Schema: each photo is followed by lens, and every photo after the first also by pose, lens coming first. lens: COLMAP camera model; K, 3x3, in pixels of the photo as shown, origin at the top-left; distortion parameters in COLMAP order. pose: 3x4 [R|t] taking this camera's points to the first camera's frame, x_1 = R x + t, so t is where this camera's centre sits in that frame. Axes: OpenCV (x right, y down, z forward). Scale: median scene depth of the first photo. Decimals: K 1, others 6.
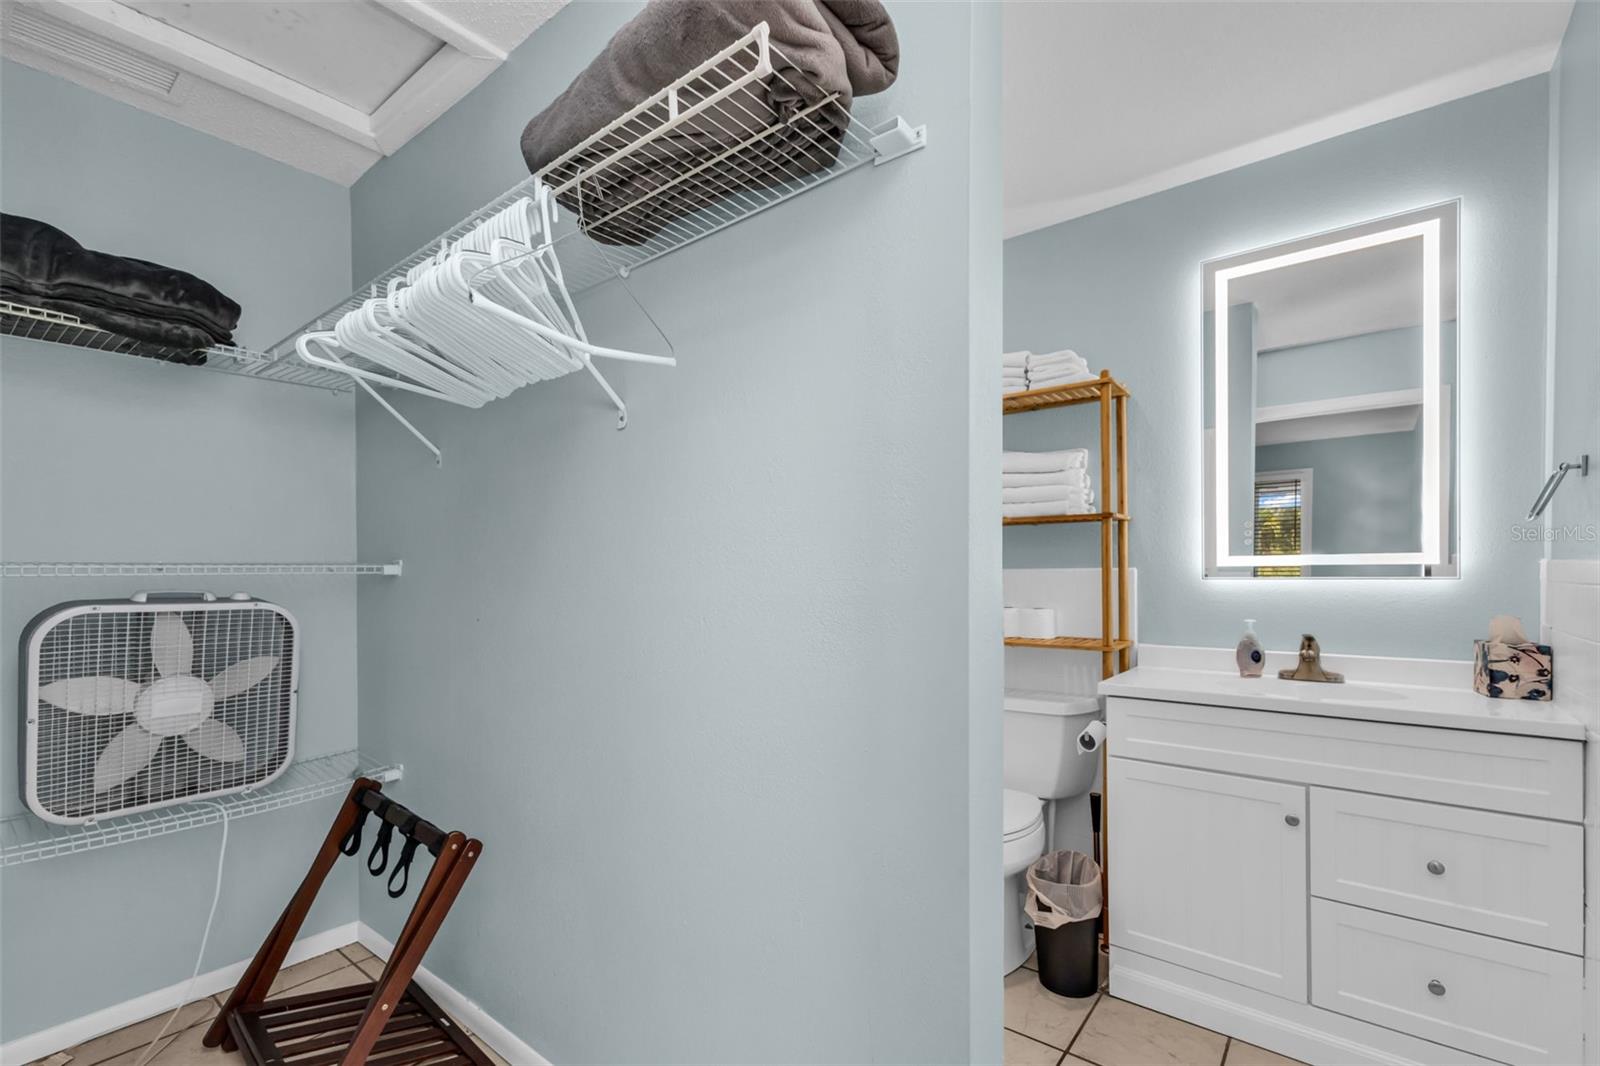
lens RADIAL K [[712.7, 0, 787.8], [0, 712.7, 599.9], [0, 0, 1]] dist [0.015400, -0.003337]
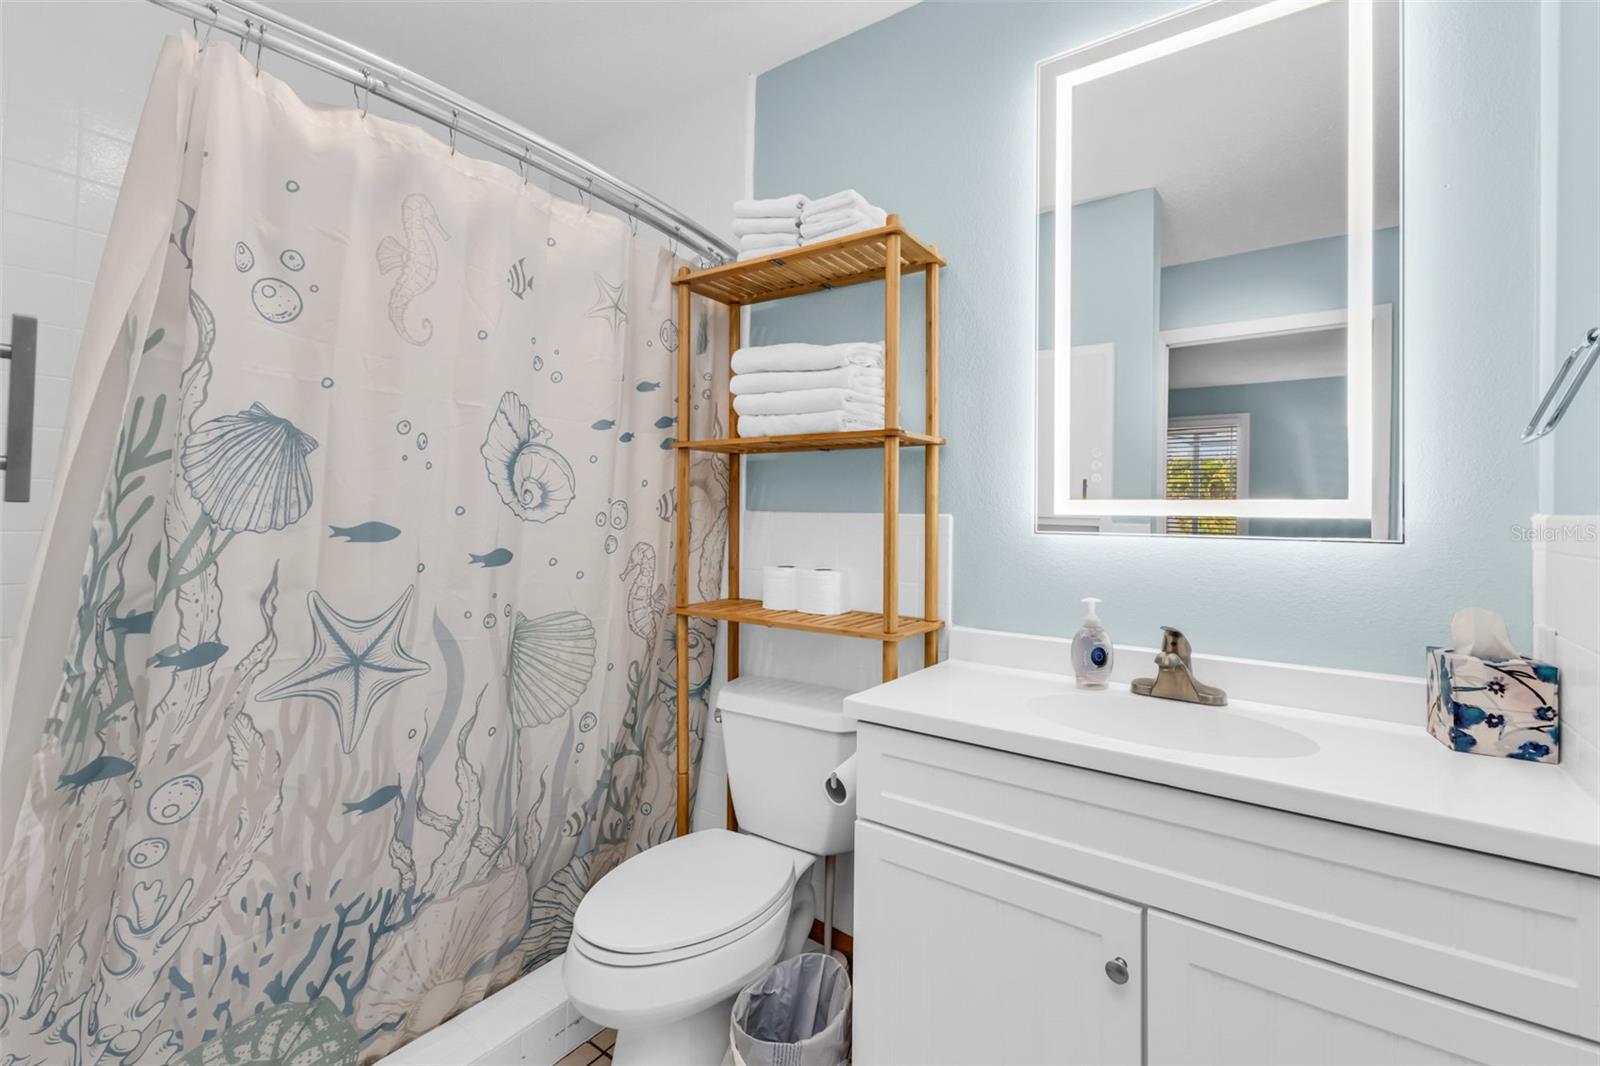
lens RADIAL K [[712.7, 0, 791.1], [0, 712.7, 525.1], [0, 0, 1]] dist [0.015400, -0.003337]
pose [[0.998675, 0.024668, 0.045158, 0.362242], [-0.023458, 0.999357, -0.027124, -0.015173], [-0.045798, 0.026029, 0.998612, 0.388858]]
